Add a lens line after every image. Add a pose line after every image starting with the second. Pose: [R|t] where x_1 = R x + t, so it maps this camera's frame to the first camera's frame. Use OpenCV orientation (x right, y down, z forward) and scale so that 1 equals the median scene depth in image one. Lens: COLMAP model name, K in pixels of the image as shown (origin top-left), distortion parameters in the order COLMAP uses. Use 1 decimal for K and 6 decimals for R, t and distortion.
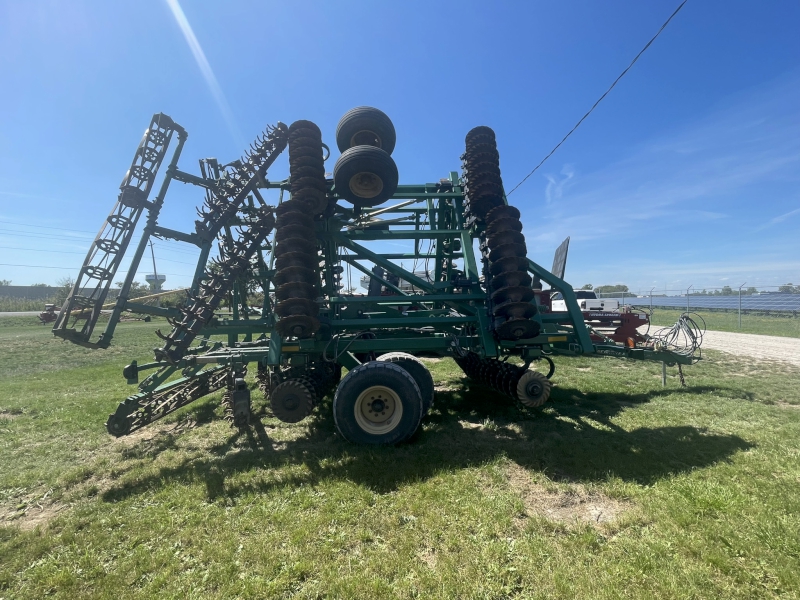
lens RADIAL K [[365.2, 0, 400.0], [0, 365.2, 300.0], [0, 0, 1]] dist [-0.001497, -0.000679]
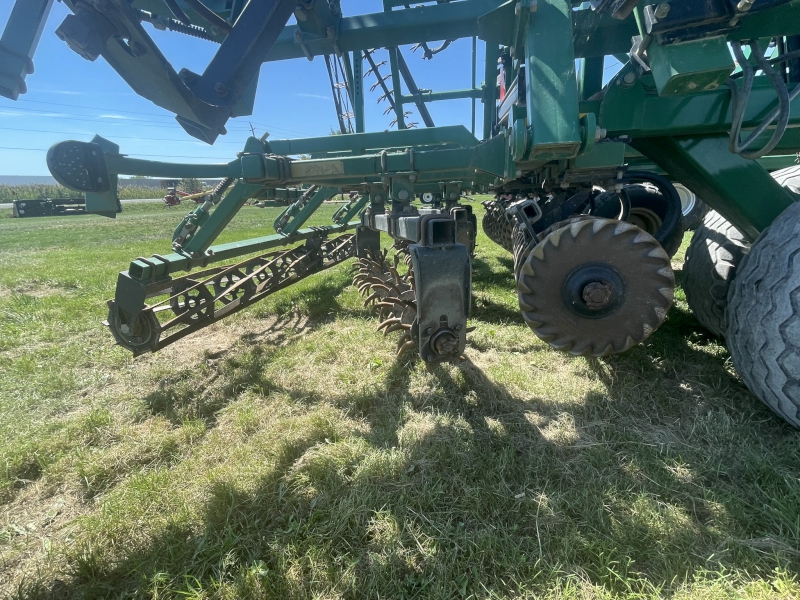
lens RADIAL K [[365.2, 0, 400.0], [0, 365.2, 300.0], [0, 0, 1]] dist [-0.001497, -0.000679]
pose [[0.968342, 0.048615, -0.244847, -0.328311], [0.025478, 0.956483, 0.290673, 0.173390], [0.248323, -0.287709, 0.924964, 0.601458]]
